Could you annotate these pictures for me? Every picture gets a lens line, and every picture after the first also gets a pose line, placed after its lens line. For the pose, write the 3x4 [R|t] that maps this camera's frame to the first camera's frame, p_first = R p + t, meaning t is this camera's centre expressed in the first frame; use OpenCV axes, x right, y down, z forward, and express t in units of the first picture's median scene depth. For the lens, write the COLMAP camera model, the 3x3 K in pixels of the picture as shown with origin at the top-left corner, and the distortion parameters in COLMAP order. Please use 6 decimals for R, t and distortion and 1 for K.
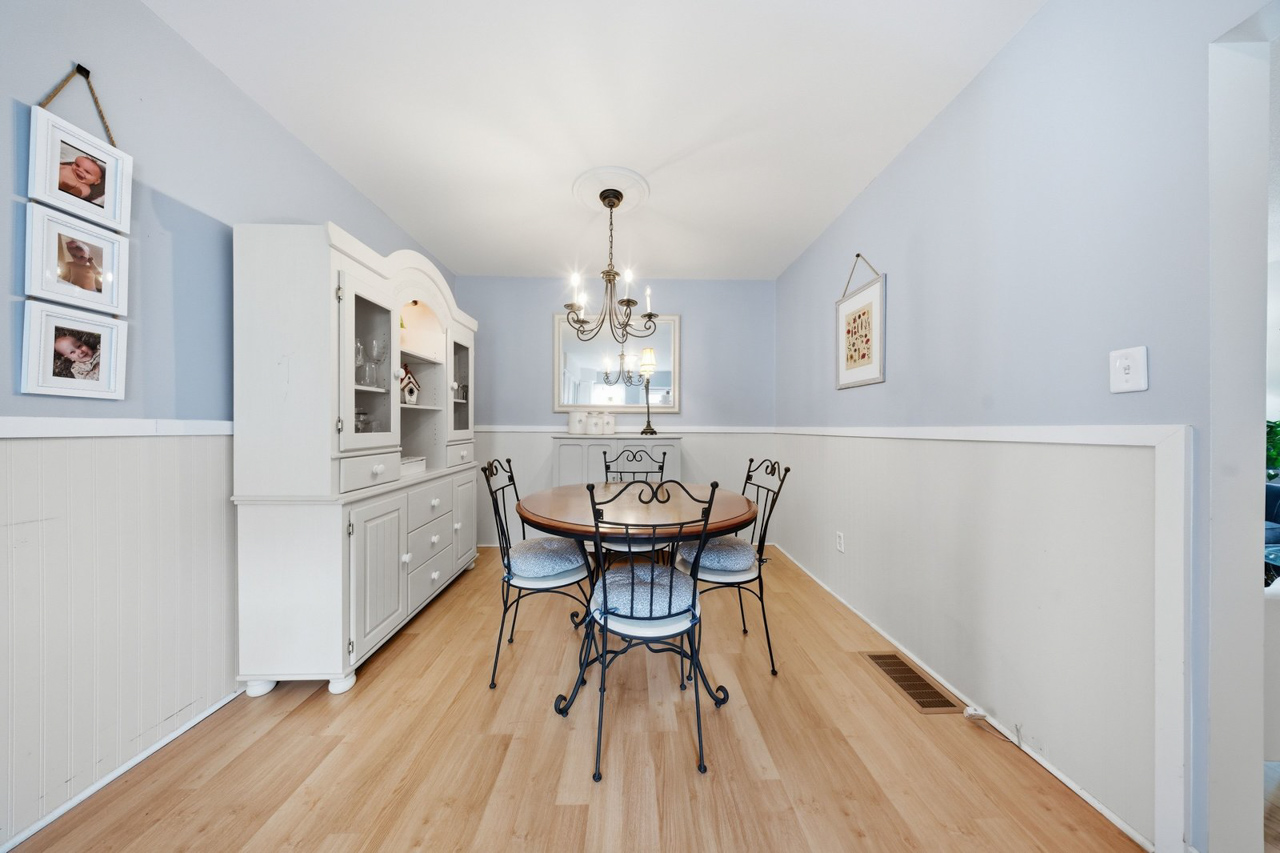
lens RADIAL K [[373.8, 0, 639.9], [0, 373.8, 430.0], [0, 0, 1]] dist [0.001352, -0.002227]
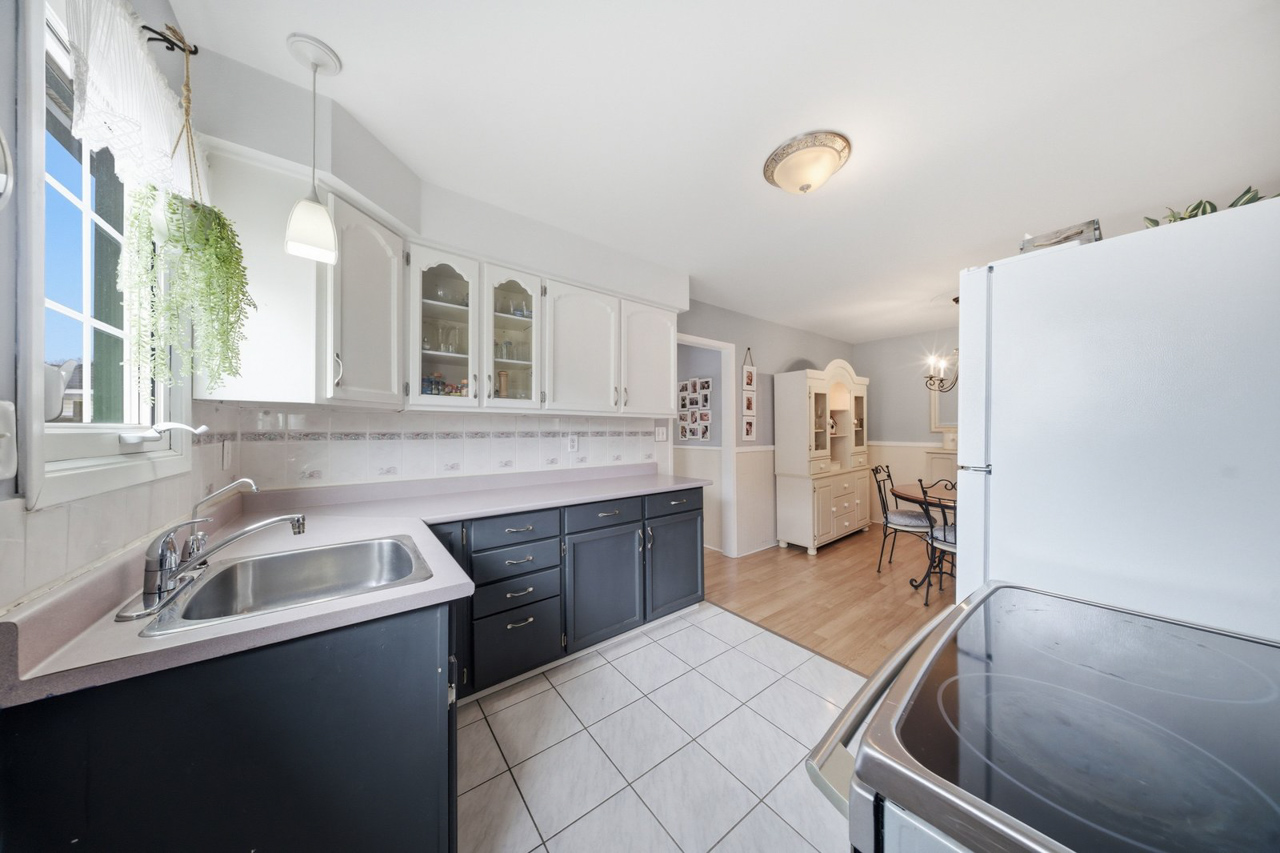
lens RADIAL K [[373.8, 0, 639.9], [0, 373.8, 430.0], [0, 0, 1]] dist [0.001352, -0.002227]
pose [[0.573266, -0.007213, -0.819338, 0.573885], [0.008774, 0.999958, -0.002664, -0.129892], [0.819323, -0.005661, 0.573305, -1.322797]]
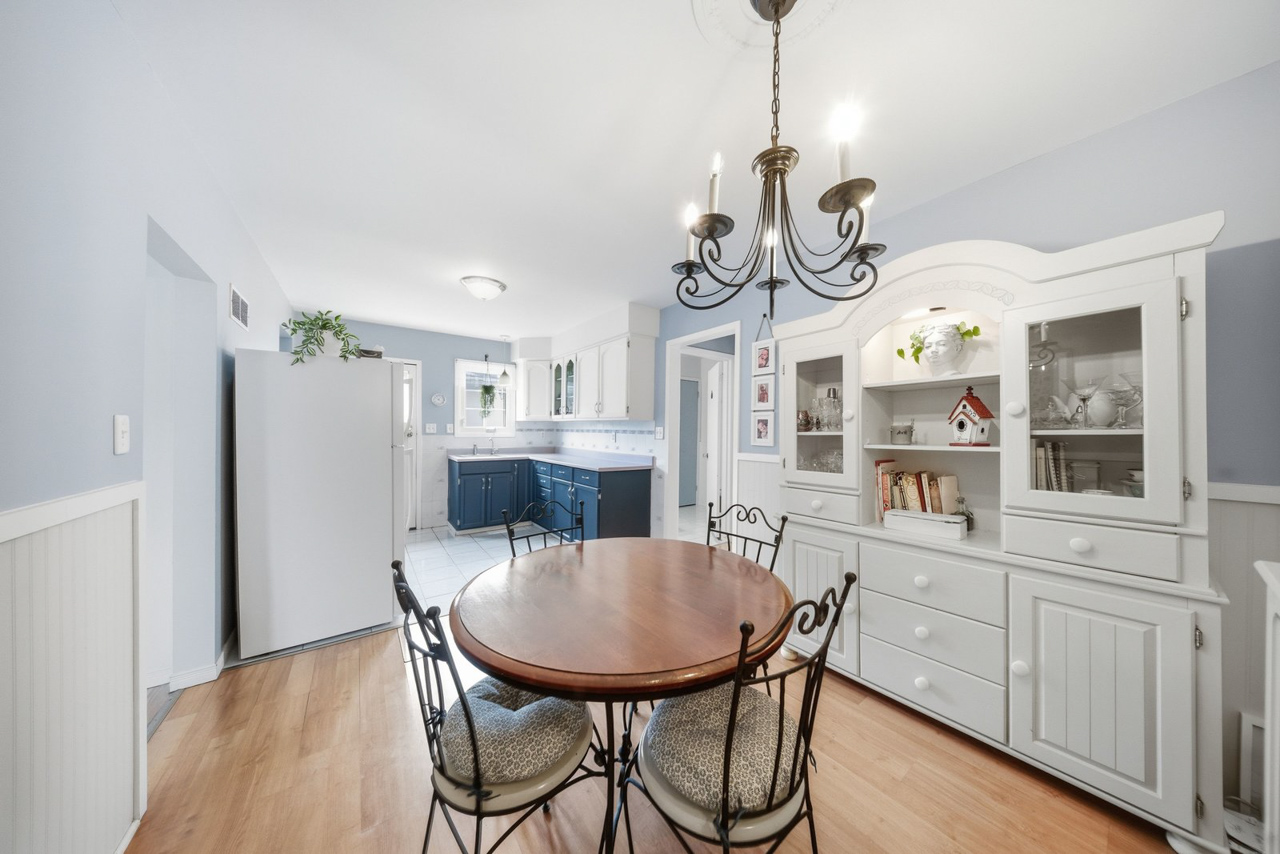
lens RADIAL K [[373.8, 0, 639.9], [0, 373.8, 430.5], [0, 0, 1]] dist [0.001352, -0.002227]
pose [[-0.814062, -0.012576, -0.580641, 0.440617], [-0.013173, 0.999908, -0.003188, -0.118343], [0.580628, 0.005054, -0.814153, 1.759917]]
